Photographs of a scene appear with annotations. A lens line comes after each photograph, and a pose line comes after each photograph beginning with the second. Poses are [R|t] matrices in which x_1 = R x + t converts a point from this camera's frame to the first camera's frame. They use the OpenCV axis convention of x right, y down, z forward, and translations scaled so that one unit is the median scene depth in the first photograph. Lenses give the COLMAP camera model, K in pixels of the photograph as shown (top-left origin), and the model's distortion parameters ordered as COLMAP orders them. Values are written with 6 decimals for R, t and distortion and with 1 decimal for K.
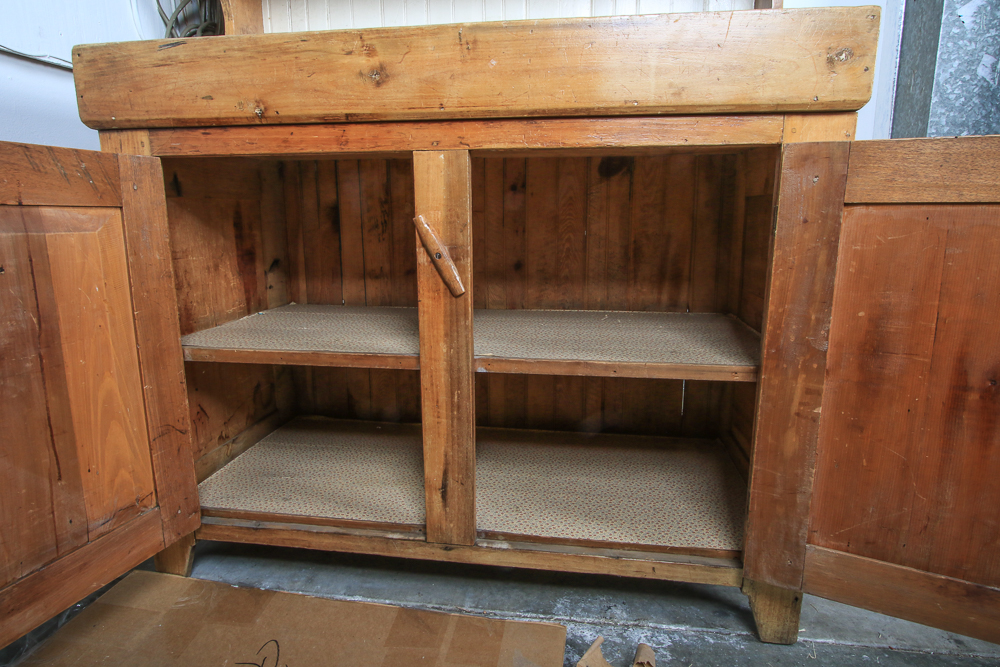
lens RADIAL K [[590.1, 0, 496.2], [0, 590.1, 334.4], [0, 0, 1]] dist [-0.000576, 0.000065]
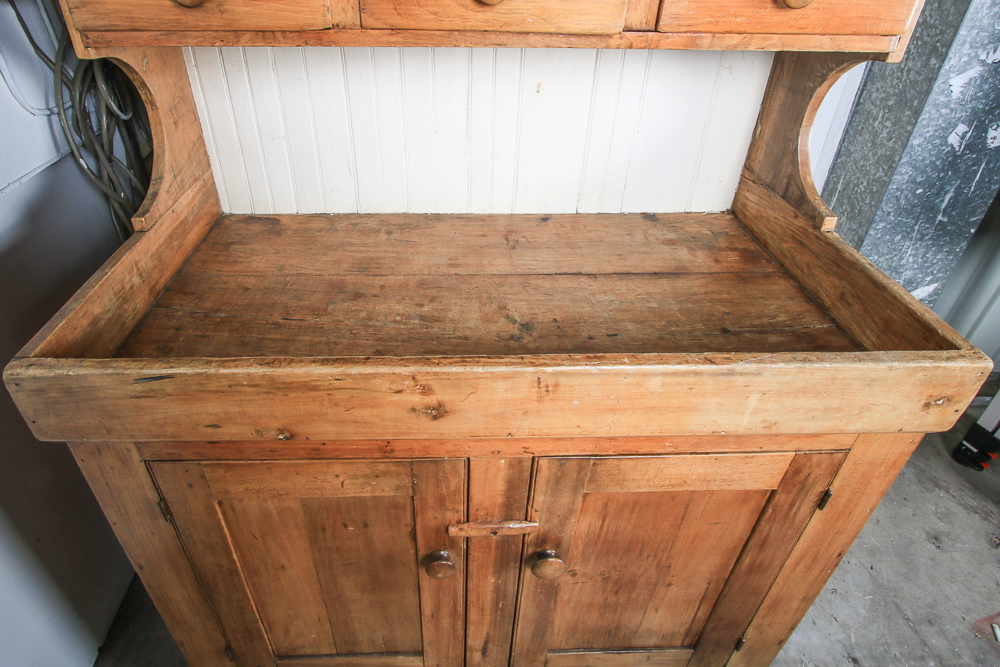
lens RADIAL K [[516.0, 0, 471.0], [0, 516.0, 260.3], [0, 0, 1]] dist [-0.012805, 0.002708]
pose [[0.986707, -0.065124, 0.148887, -0.237075], [0.014637, 0.948080, 0.317696, -0.843841], [-0.161846, -0.311293, 0.936431, 0.367219]]
